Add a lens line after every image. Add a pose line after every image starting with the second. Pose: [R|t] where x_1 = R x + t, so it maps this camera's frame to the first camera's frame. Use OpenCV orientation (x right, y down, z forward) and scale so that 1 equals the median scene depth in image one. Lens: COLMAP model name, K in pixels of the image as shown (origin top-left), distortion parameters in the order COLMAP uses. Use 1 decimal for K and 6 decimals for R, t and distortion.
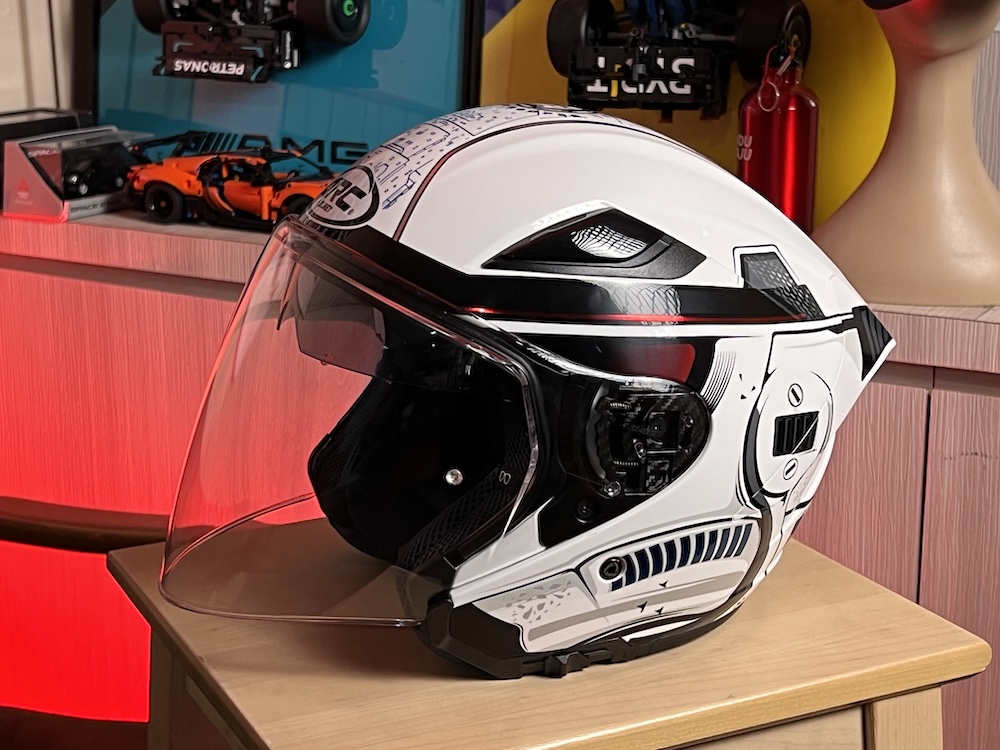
lens RADIAL K [[1774.6, 0, 523.5], [0, 1774.6, 393.3], [0, 0, 1]] dist [0.291702, -1.231033]
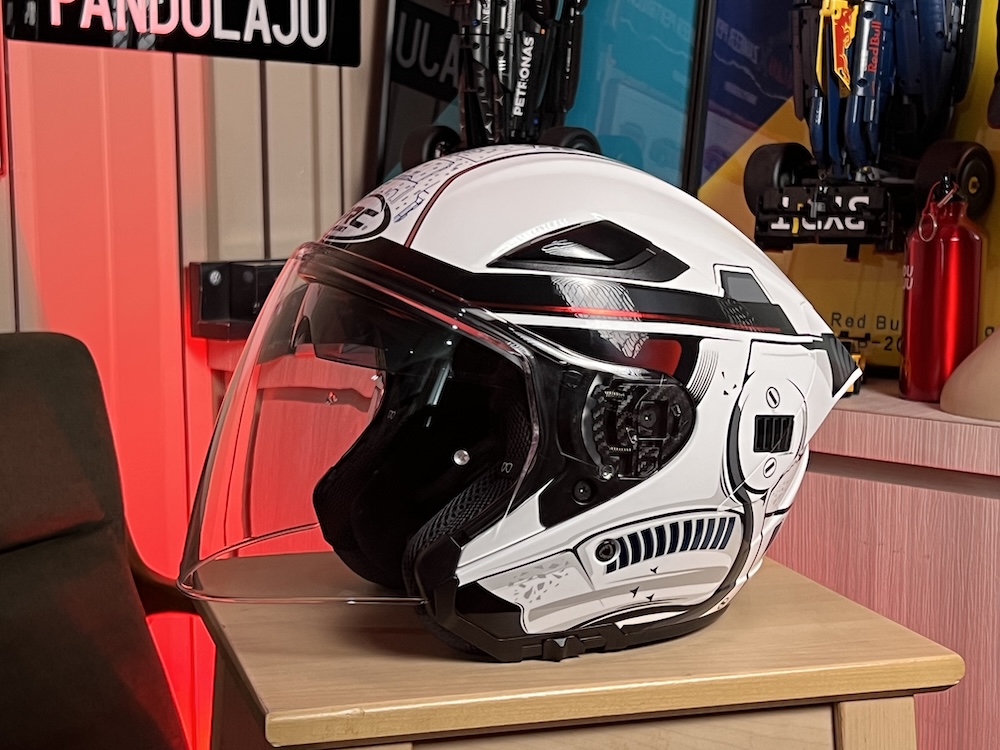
lens RADIAL K [[1774.6, 0, 523.5], [0, 1774.6, 393.3], [0, 0, 1]] dist [0.291702, -1.231033]
pose [[0.970112, 0.039483, -0.239426, 0.137829], [-0.072280, 0.988903, -0.129790, 0.067980], [0.231644, 0.143217, 0.962201, -0.029828]]
